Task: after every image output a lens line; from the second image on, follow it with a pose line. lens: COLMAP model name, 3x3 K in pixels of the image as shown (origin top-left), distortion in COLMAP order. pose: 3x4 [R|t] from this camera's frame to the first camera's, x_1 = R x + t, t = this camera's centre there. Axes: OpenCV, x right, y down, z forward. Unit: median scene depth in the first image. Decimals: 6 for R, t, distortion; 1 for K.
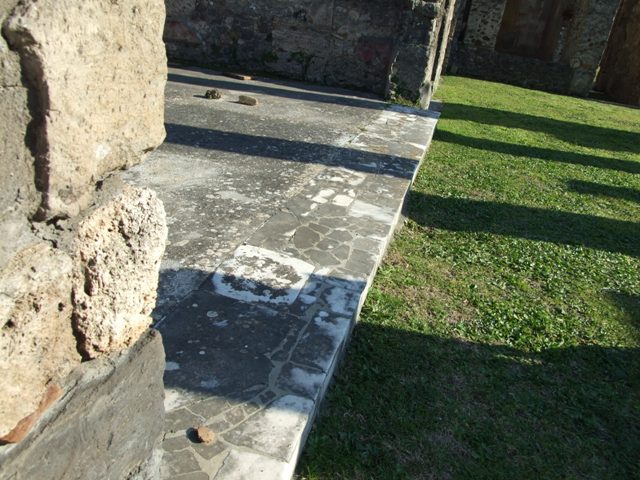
lens RADIAL K [[515.6, 0, 326.8], [0, 515.6, 225.1], [0, 0, 1]] dist [-0.057409, 0.066780]
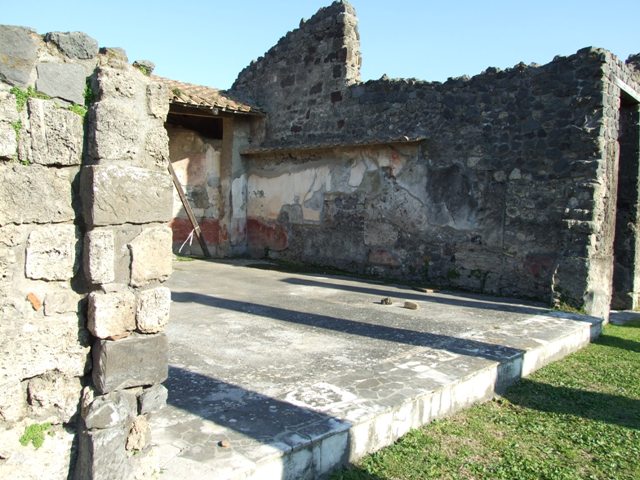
lens RADIAL K [[515.6, 0, 326.8], [0, 515.6, 225.1], [0, 0, 1]] dist [-0.057409, 0.066780]
pose [[0.875690, -0.080778, -0.476068, 0.359361], [-0.126237, 0.913324, -0.387174, 0.117890], [0.466080, 0.399142, 0.789592, -0.223589]]
